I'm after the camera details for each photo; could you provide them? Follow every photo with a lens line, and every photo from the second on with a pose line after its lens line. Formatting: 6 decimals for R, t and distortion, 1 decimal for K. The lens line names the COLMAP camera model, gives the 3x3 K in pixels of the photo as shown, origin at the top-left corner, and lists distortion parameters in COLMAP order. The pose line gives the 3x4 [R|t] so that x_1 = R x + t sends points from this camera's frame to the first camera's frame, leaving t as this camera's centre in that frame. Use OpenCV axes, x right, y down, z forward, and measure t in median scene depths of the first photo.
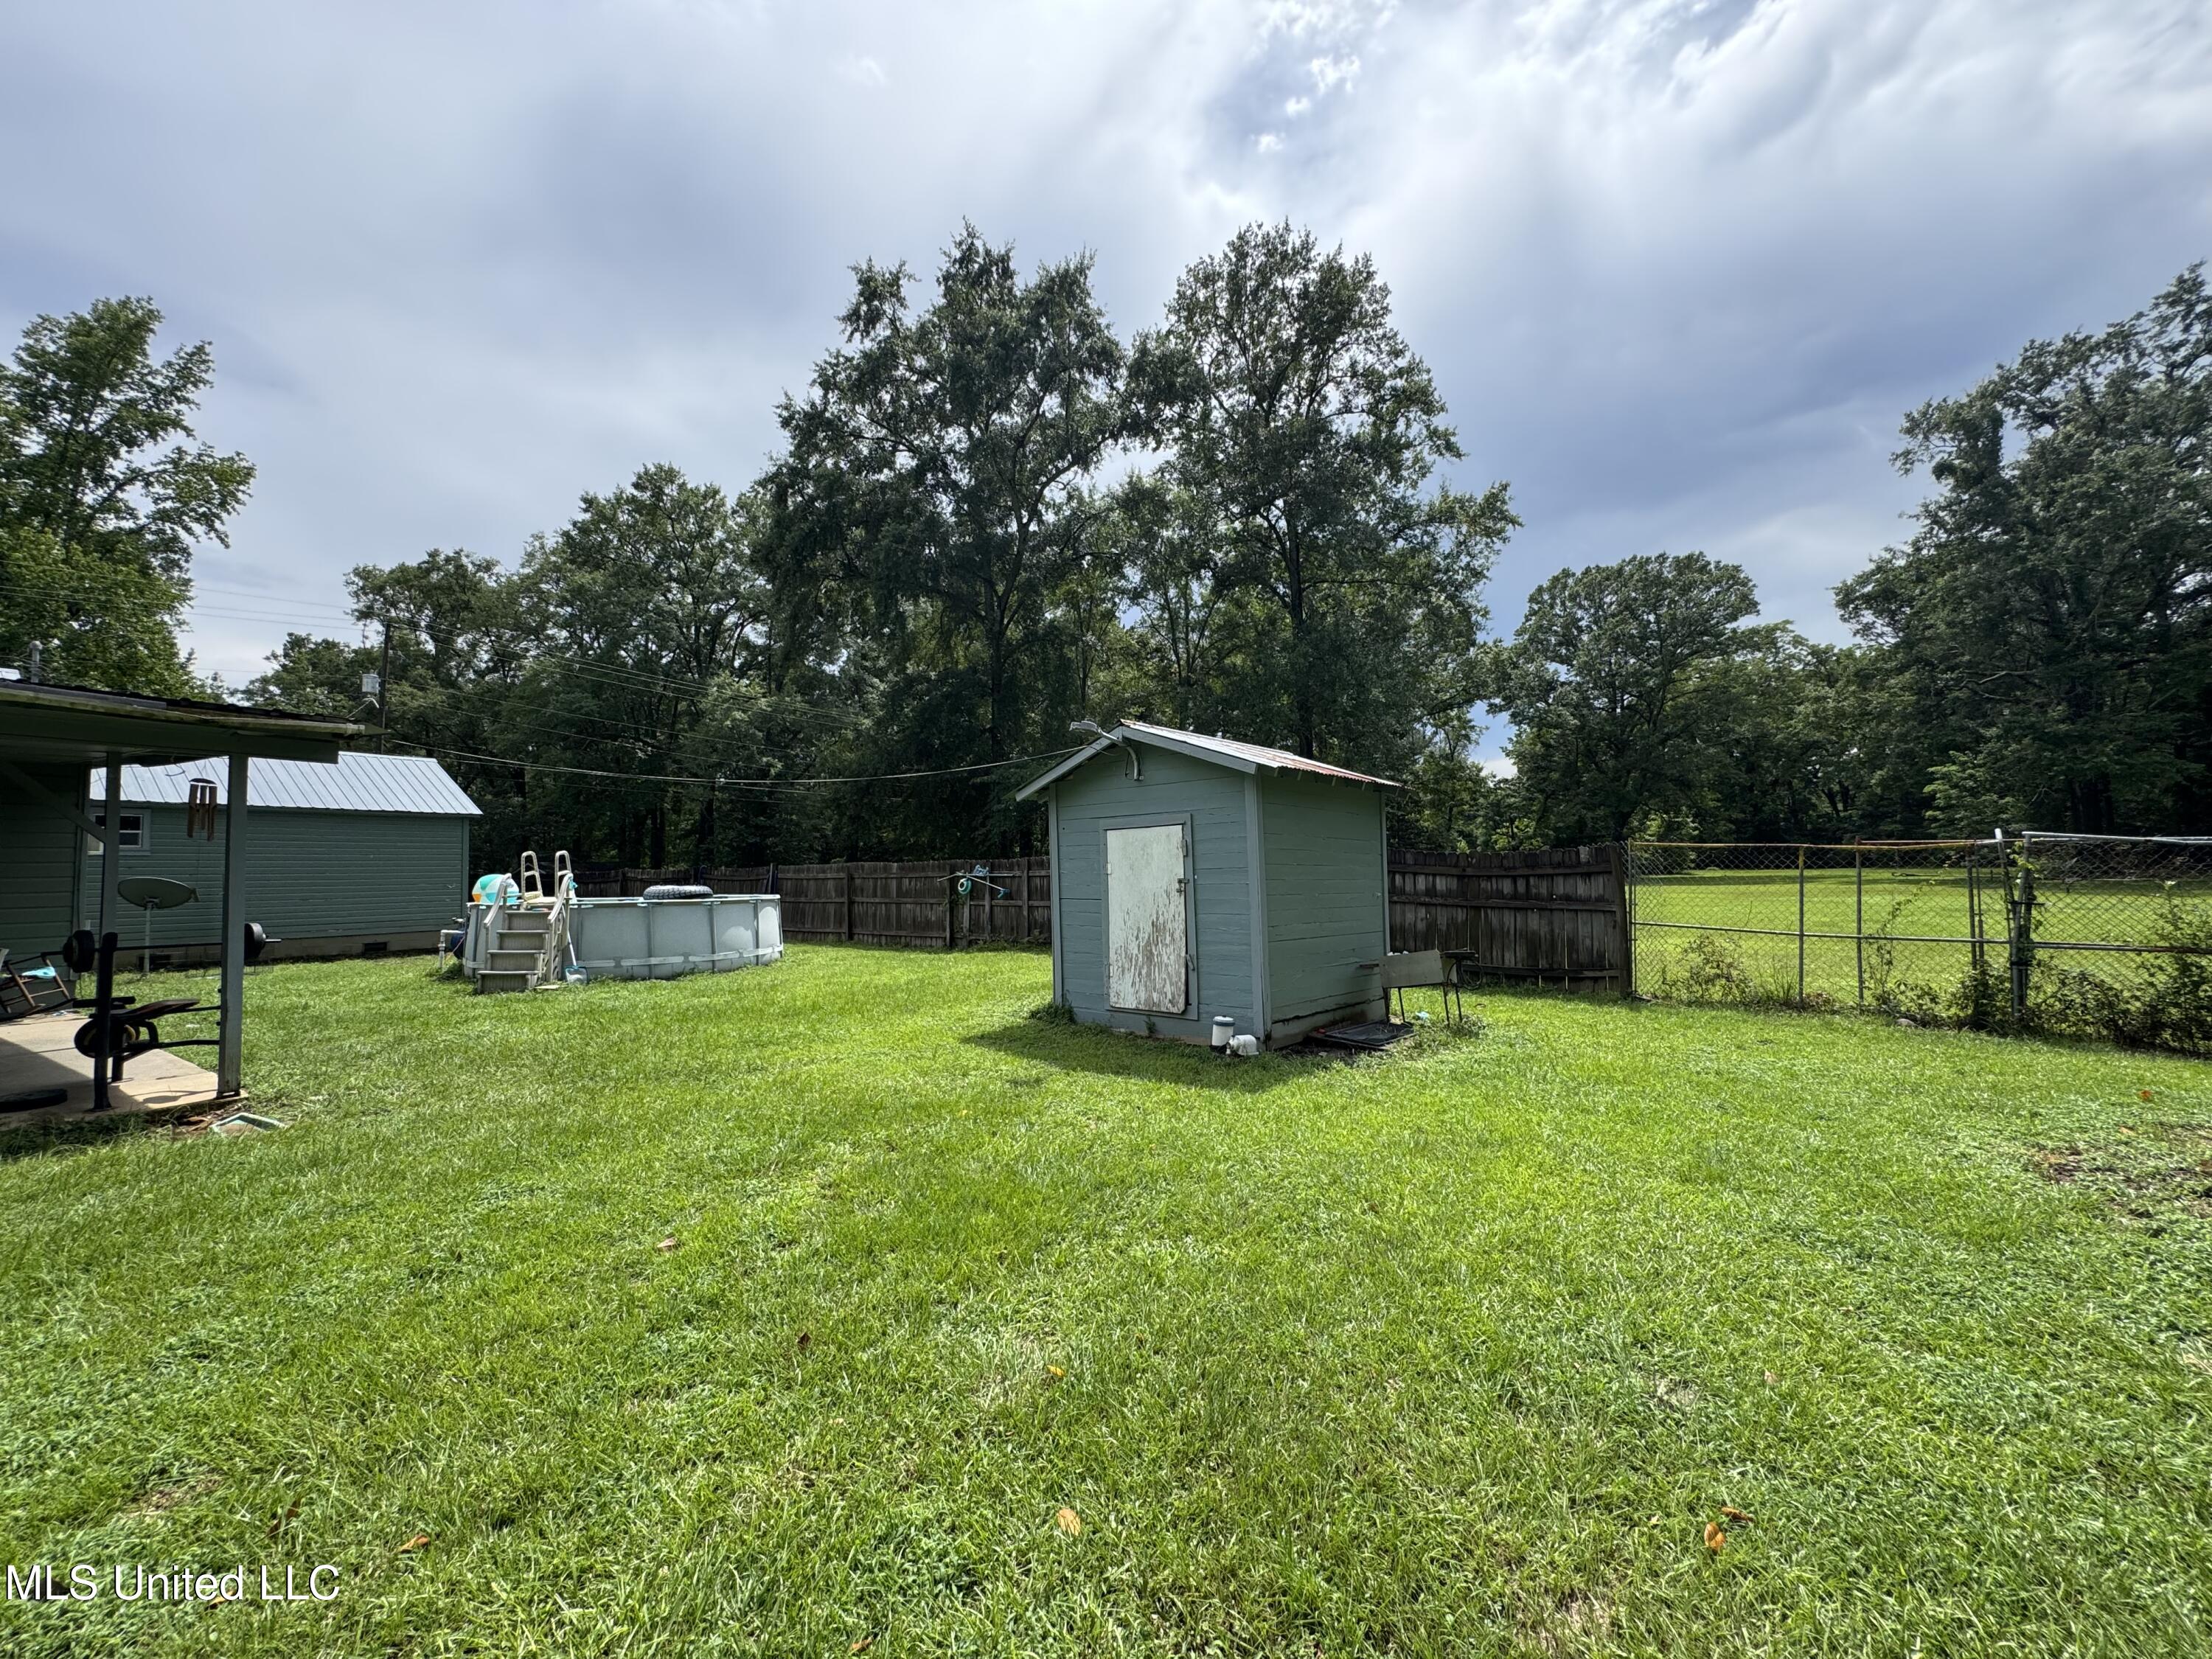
lens RADIAL K [[873.8, 0, 1106.0], [0, 873.8, 829.5], [0, 0, 1]] dist [0.000356, 0.000187]
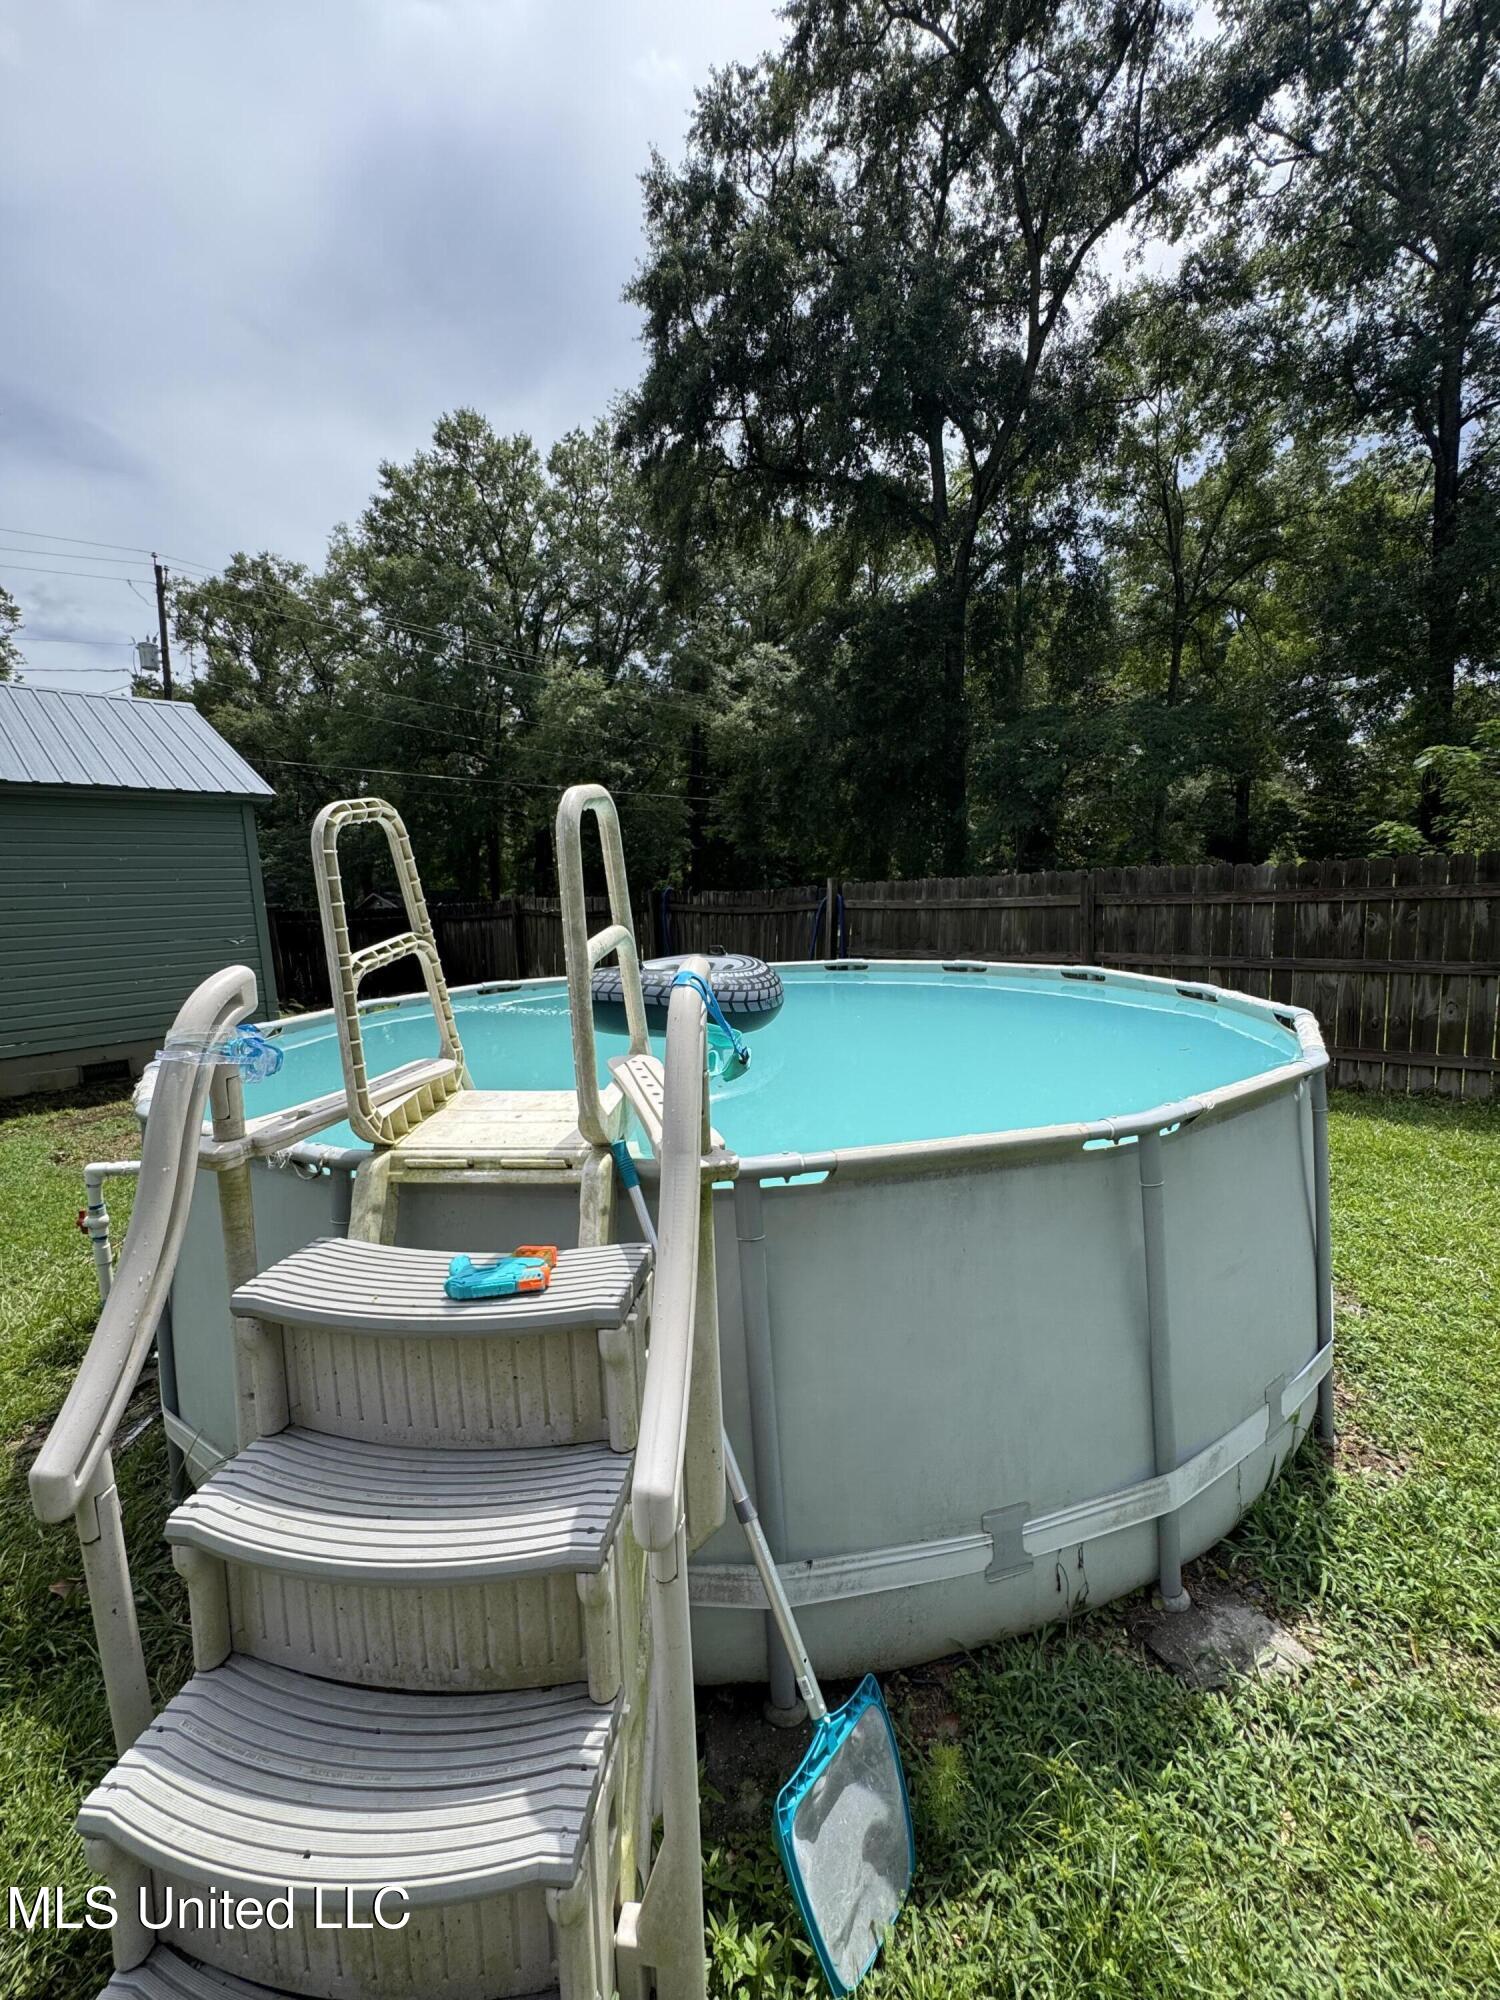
lens RADIAL K [[790.0, 0, 750.0], [0, 790.0, 1000.0], [0, 0, 1]] dist [0.000356, 0.000187]
pose [[0.989558, -0.004314, -0.144069, -0.125413], [0.030747, 0.982864, 0.181752, 0.008033], [0.140816, -0.184284, 0.972733, 0.190269]]
